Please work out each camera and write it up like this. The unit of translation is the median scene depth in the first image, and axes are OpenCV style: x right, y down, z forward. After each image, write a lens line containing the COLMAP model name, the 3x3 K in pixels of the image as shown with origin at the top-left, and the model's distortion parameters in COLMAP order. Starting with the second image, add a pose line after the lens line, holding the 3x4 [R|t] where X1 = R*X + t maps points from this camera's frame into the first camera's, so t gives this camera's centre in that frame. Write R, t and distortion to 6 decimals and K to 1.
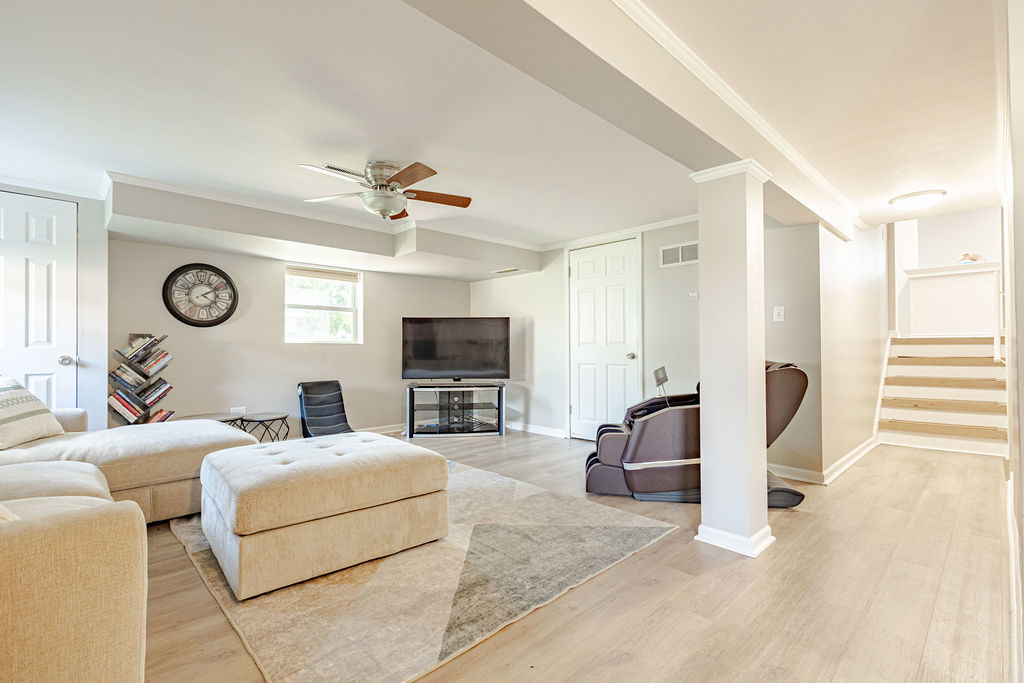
lens RADIAL K [[466.9, 0, 514.9], [0, 466.9, 340.5], [0, 0, 1]] dist [0.004746, 0.000346]
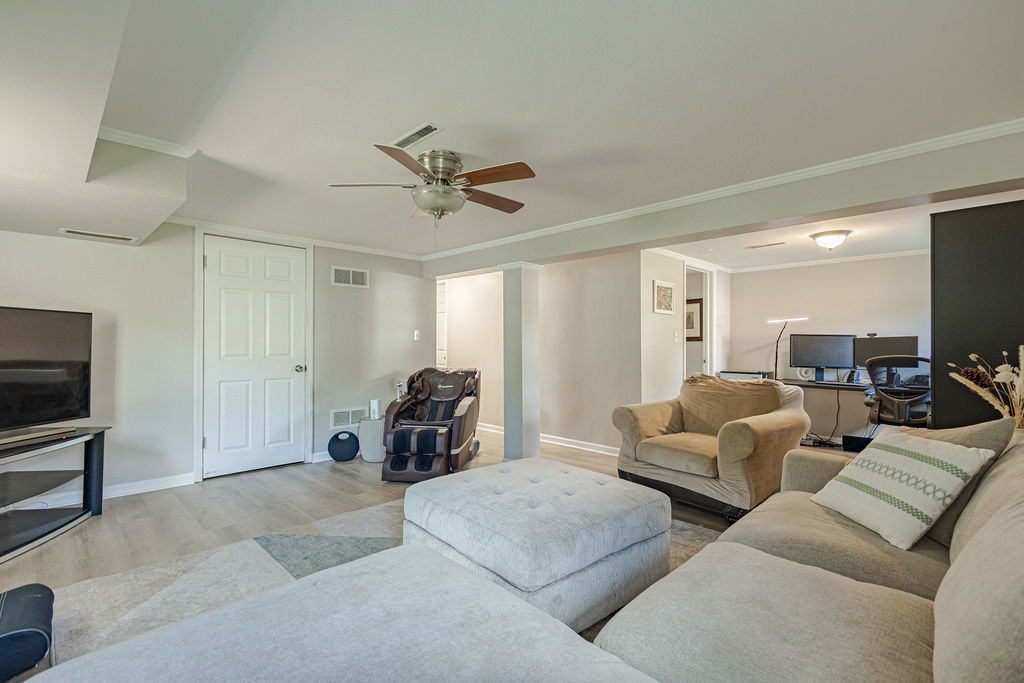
lens RADIAL K [[466.9, 0, 513.6], [0, 466.9, 344.2], [0, 0, 1]] dist [0.004746, 0.000346]
pose [[-0.017521, 0.002896, 0.999842, -0.633557], [-0.022535, 0.999741, -0.003290, -0.021302], [-0.999593, -0.022589, -0.017451, 0.496288]]
